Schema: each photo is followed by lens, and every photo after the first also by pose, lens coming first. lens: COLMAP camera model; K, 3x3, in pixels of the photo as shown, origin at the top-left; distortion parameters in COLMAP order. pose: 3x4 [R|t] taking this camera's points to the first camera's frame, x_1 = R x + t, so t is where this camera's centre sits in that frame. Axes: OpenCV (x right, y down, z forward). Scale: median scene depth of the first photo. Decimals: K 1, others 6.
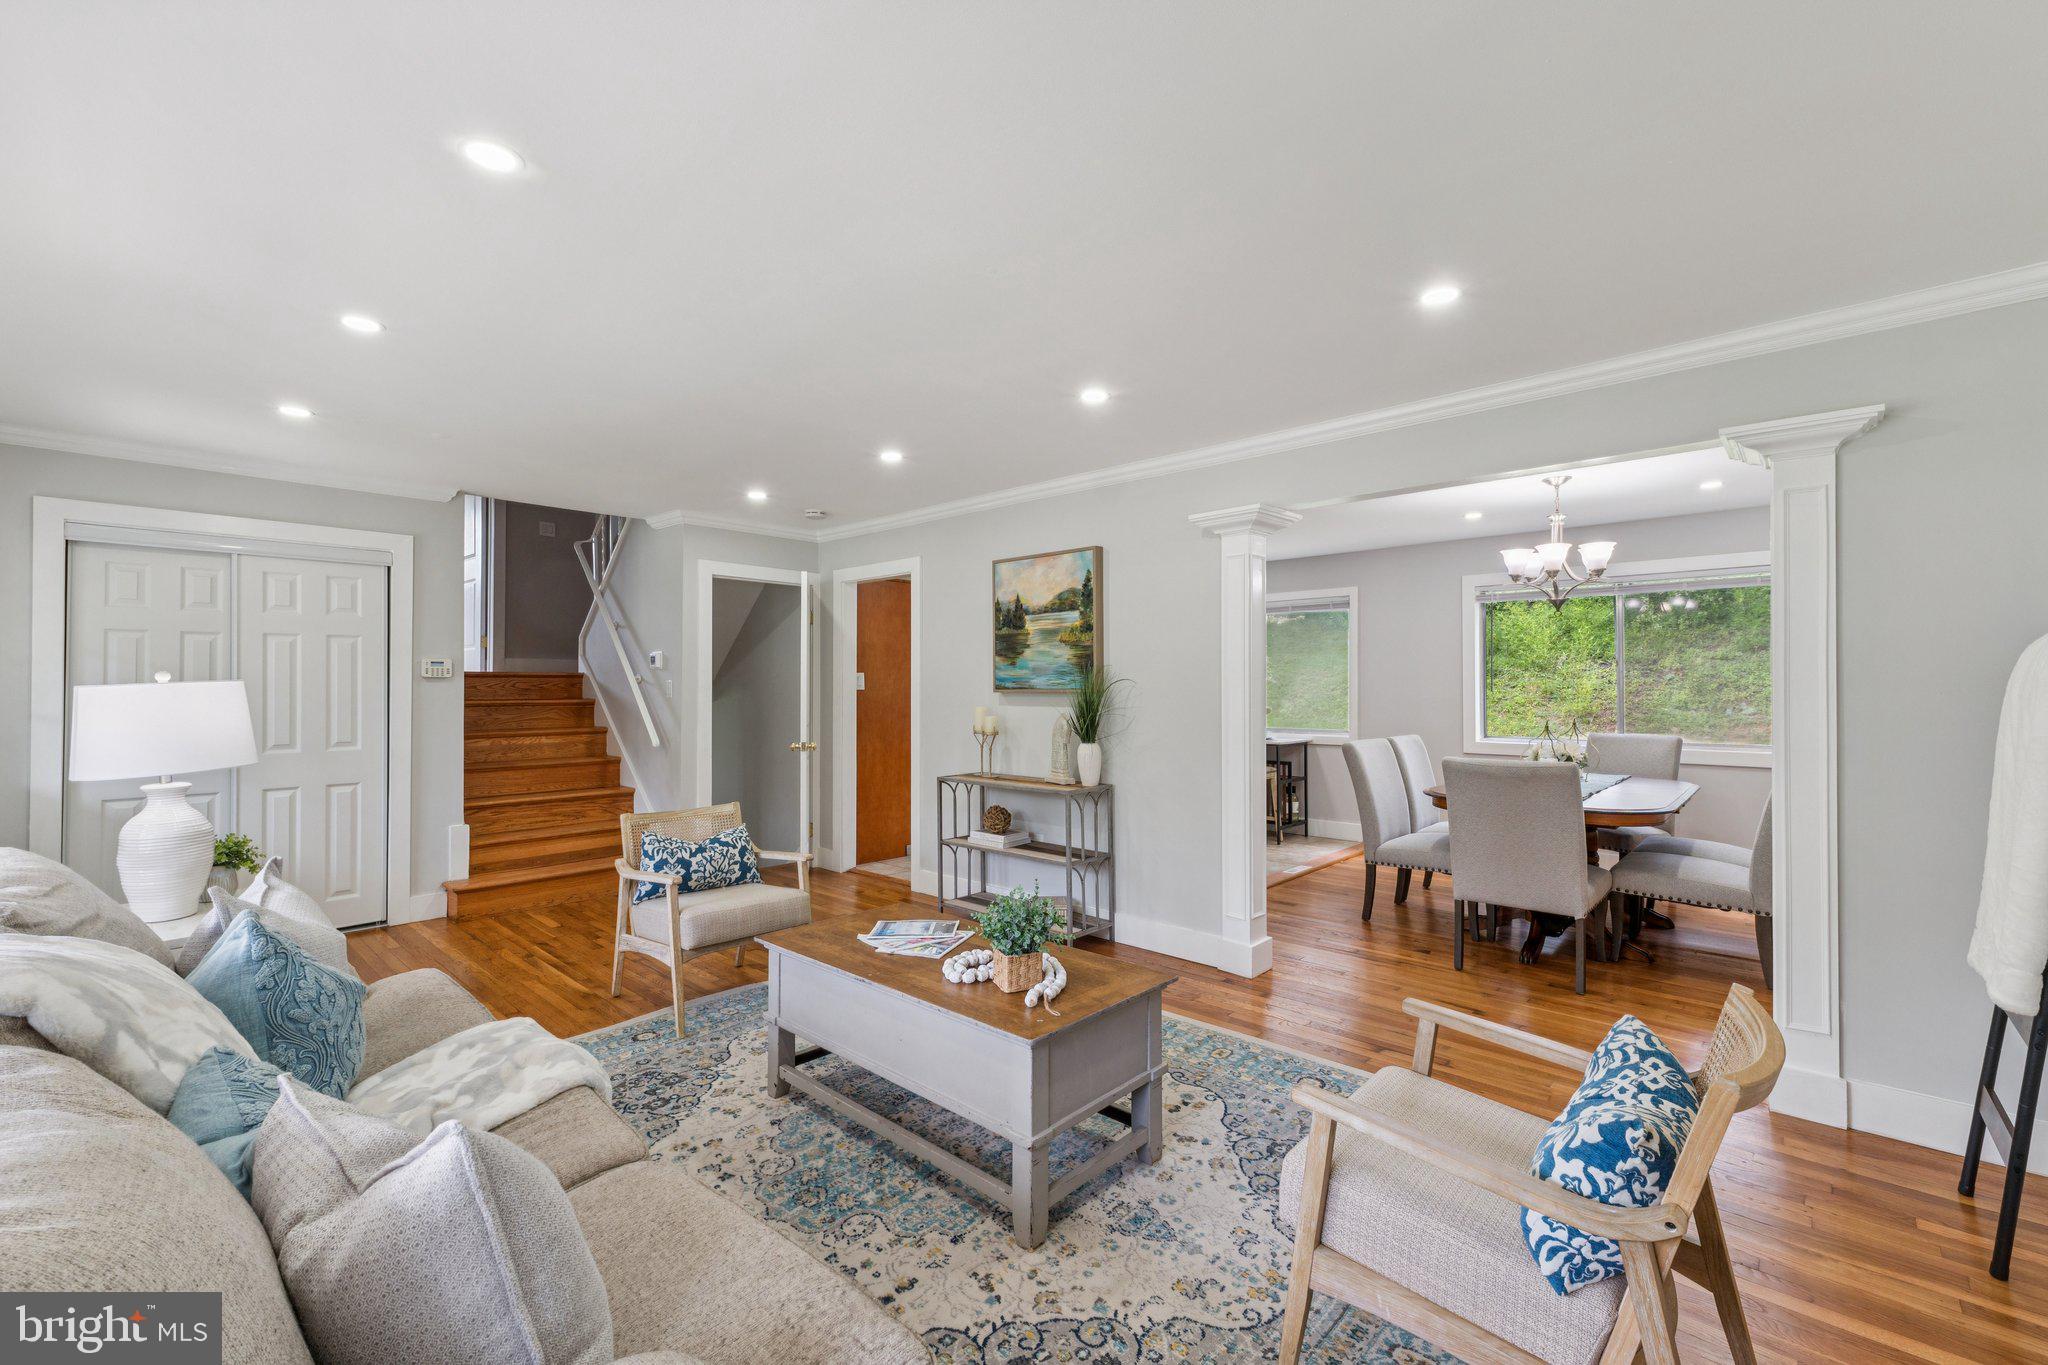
lens RADIAL K [[869.5, 0, 1007.5], [0, 869.5, 680.0], [0, 0, 1]] dist [0.008355, -0.001443]
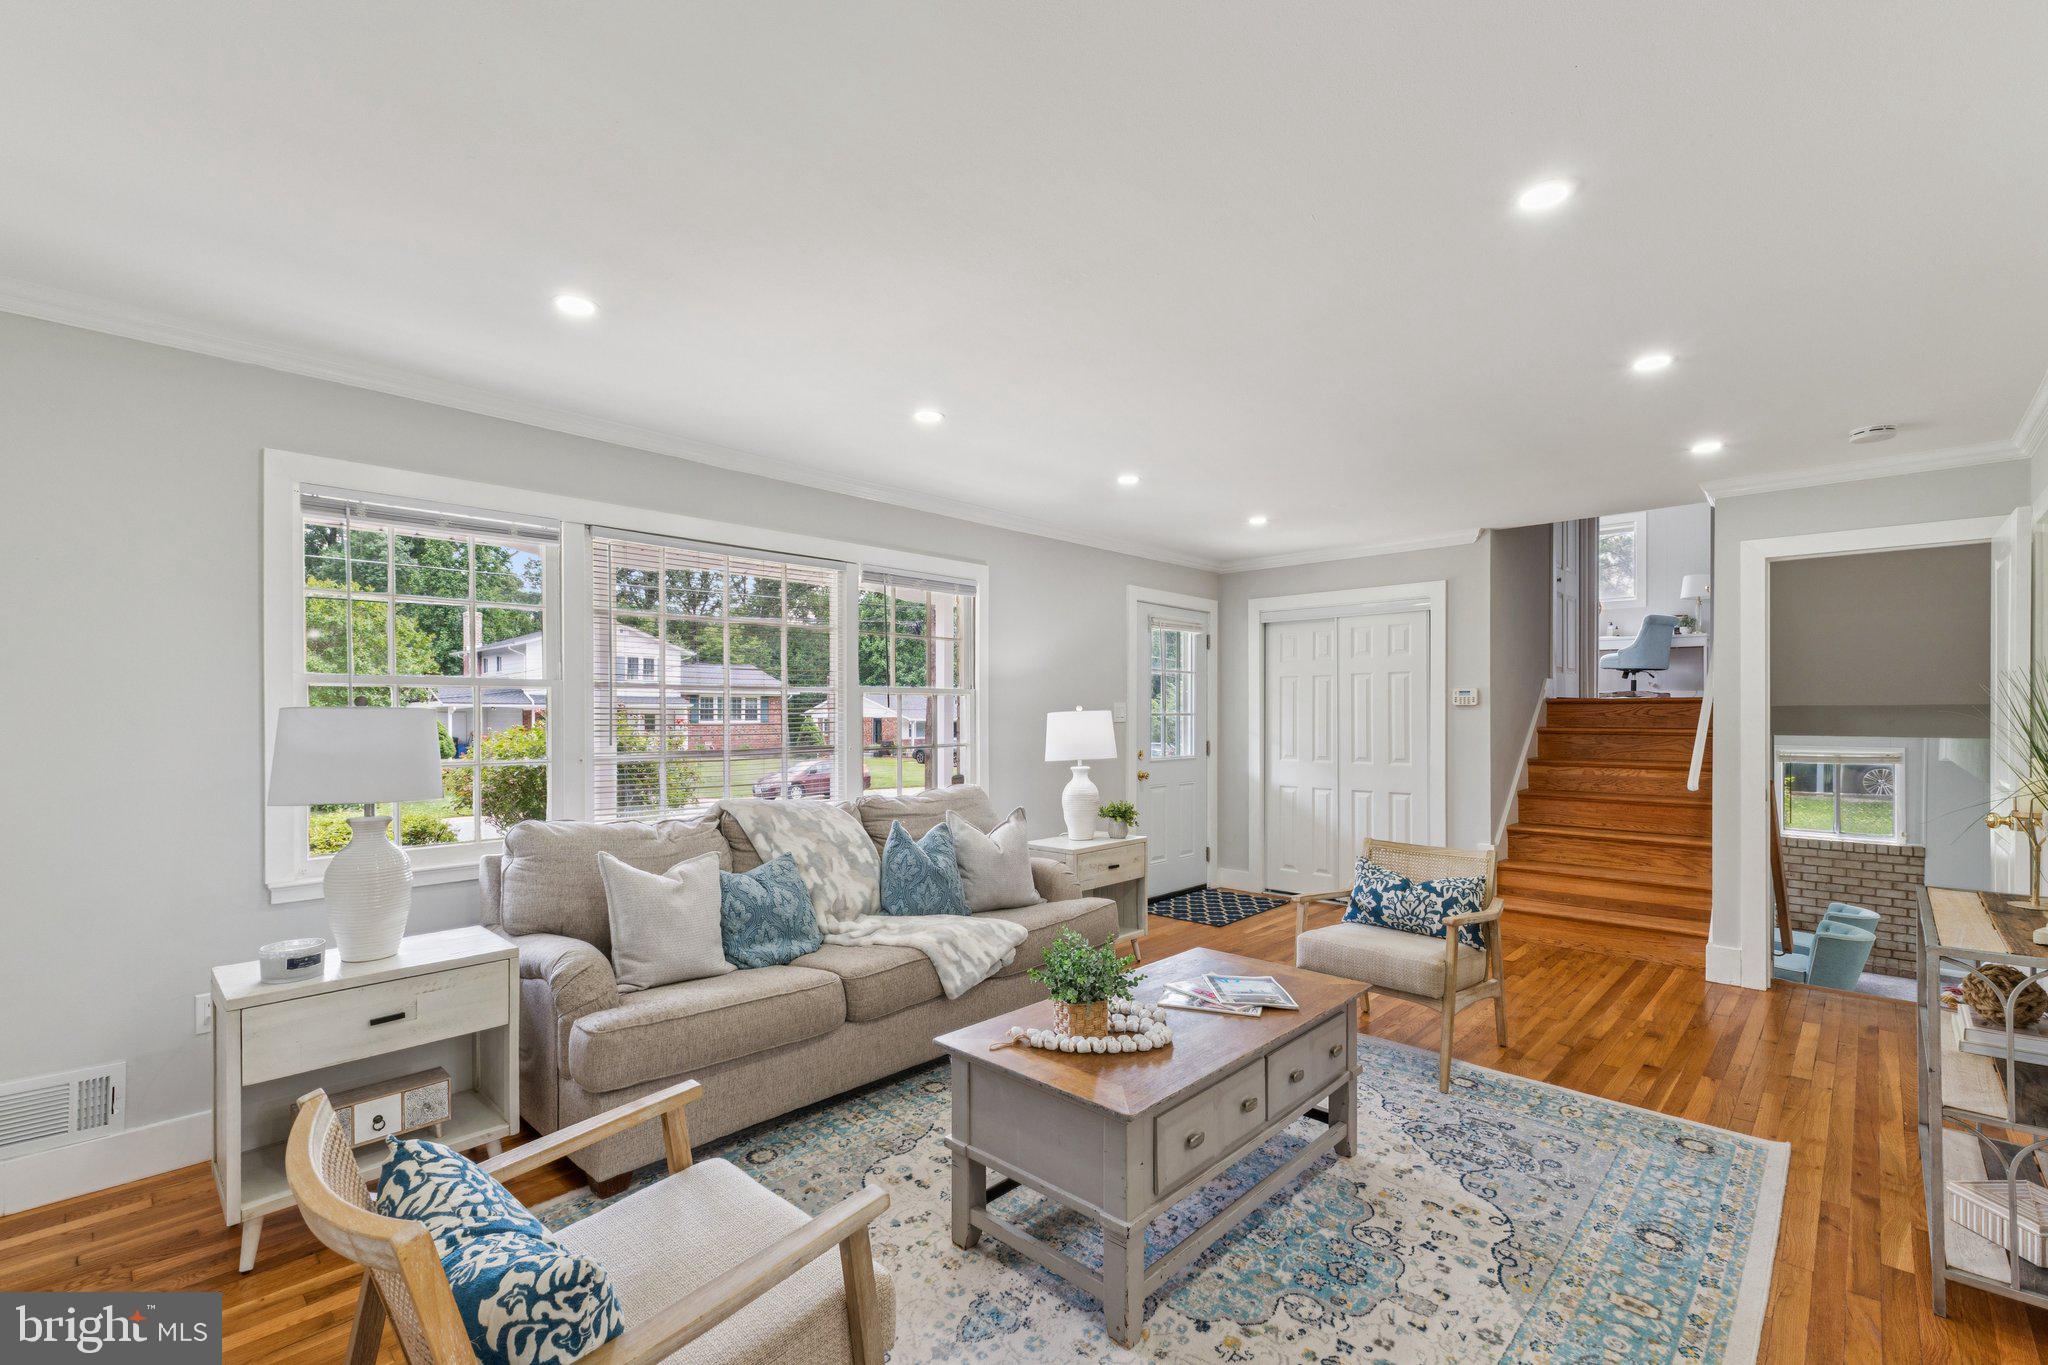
lens RADIAL K [[869.5, 0, 1023.7], [0, 869.5, 727.0], [0, 0, 1]] dist [0.008355, -0.001443]
pose [[0.005214, 0.017547, -0.999832, 0.471520], [0.006217, 0.999826, 0.017579, 0.001291], [0.999967, -0.006308, 0.005104, 0.469949]]
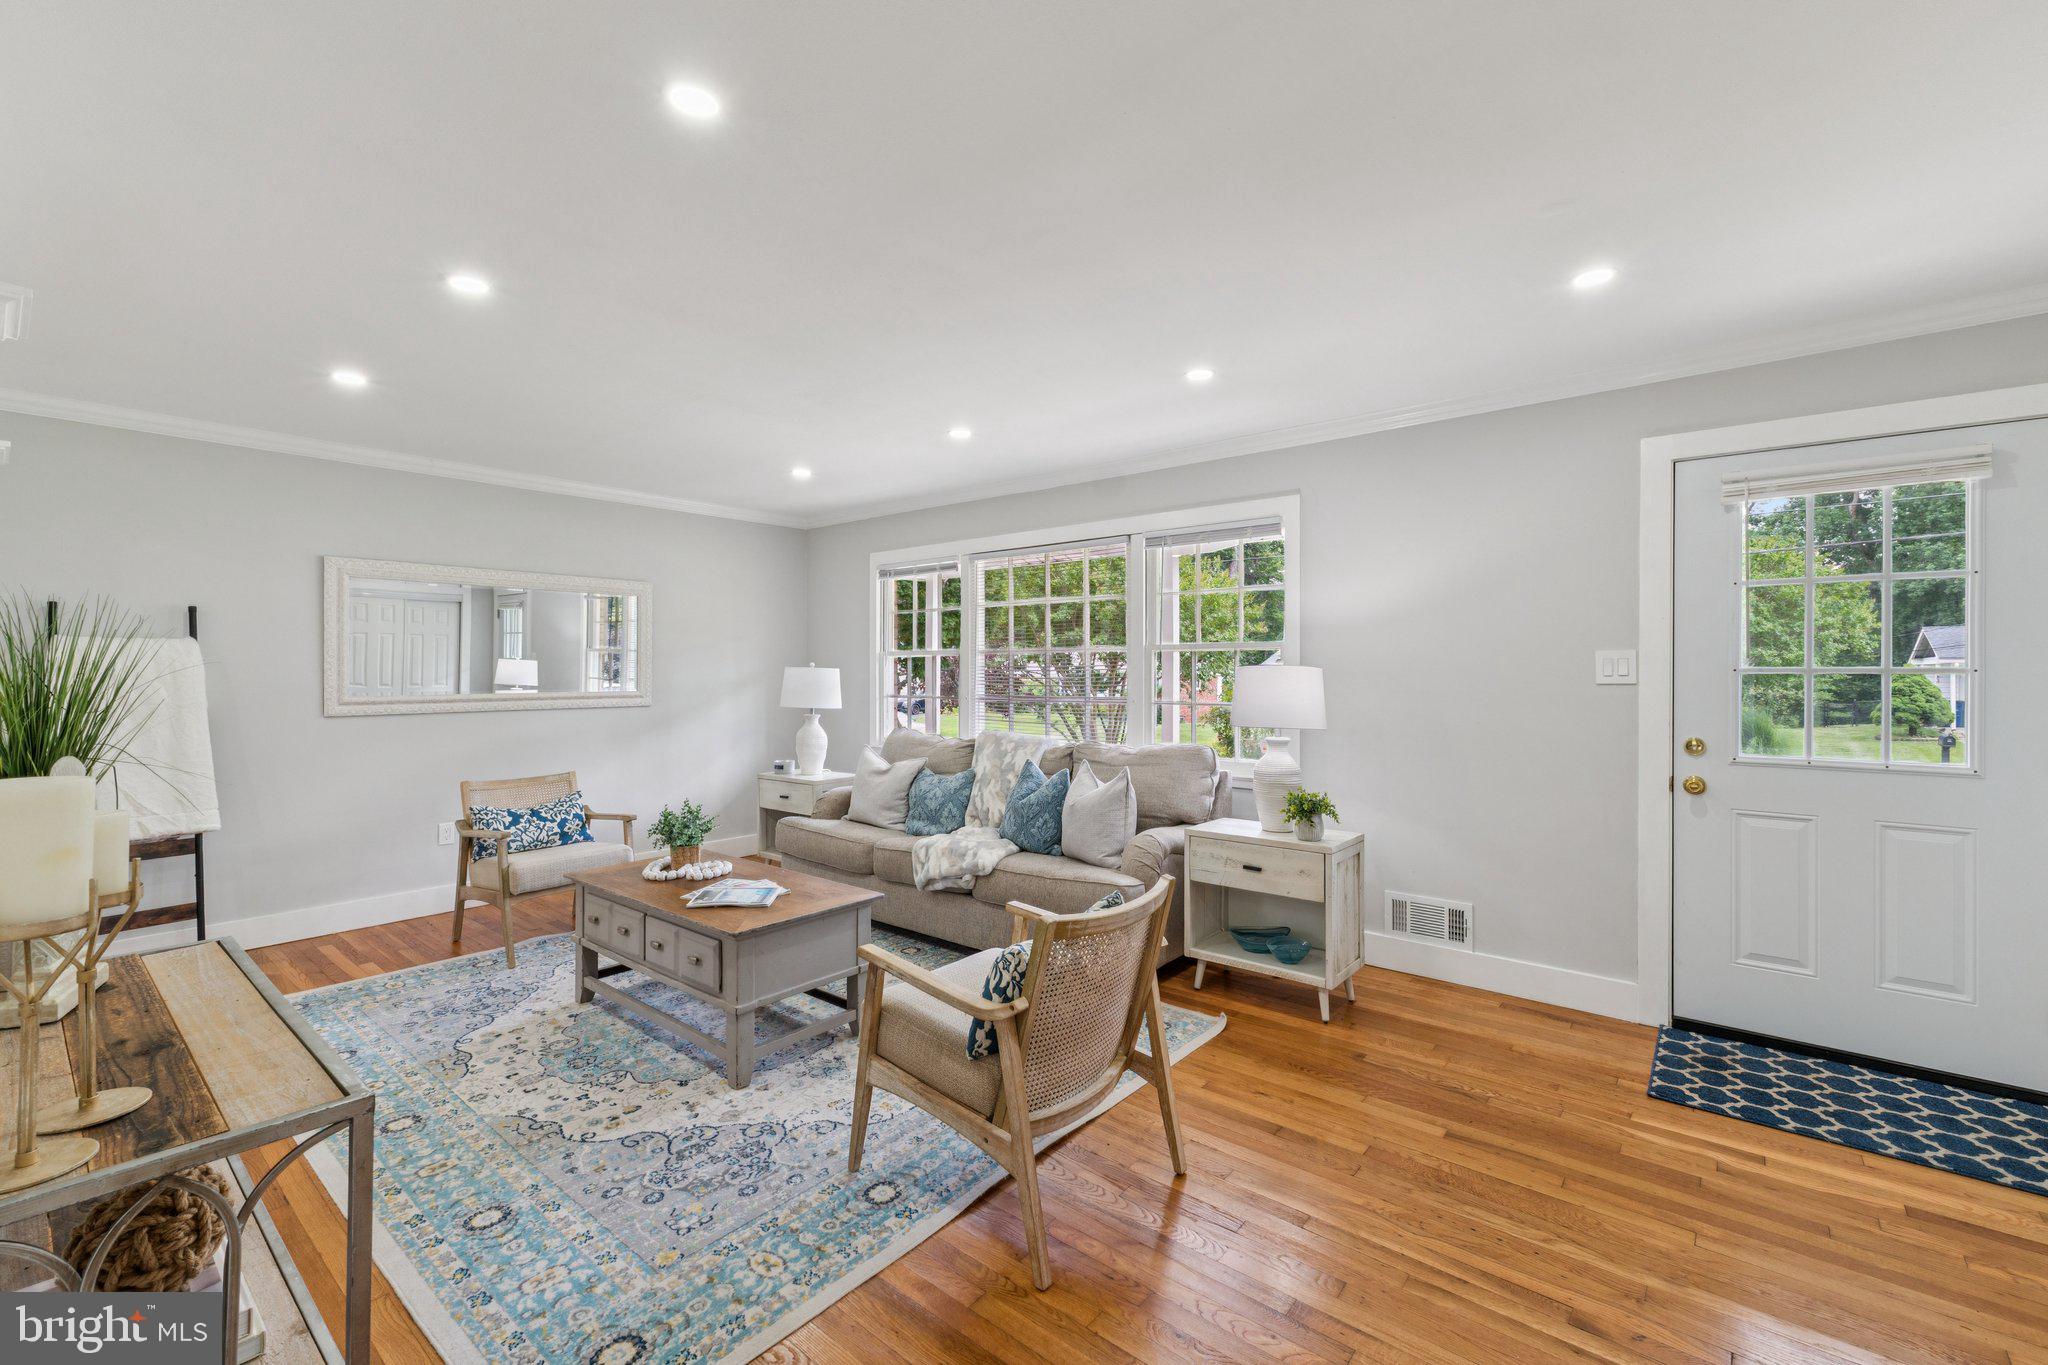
lens RADIAL K [[869.5, 0, 1036.7], [0, 869.5, 675.0], [0, 0, 1]] dist [0.008355, -0.001443]
pose [[-0.996536, 0.001518, -0.083153, -0.221805], [0.001988, 0.999983, -0.005571, 0.013553], [0.083143, -0.005717, -0.996521, 1.266560]]
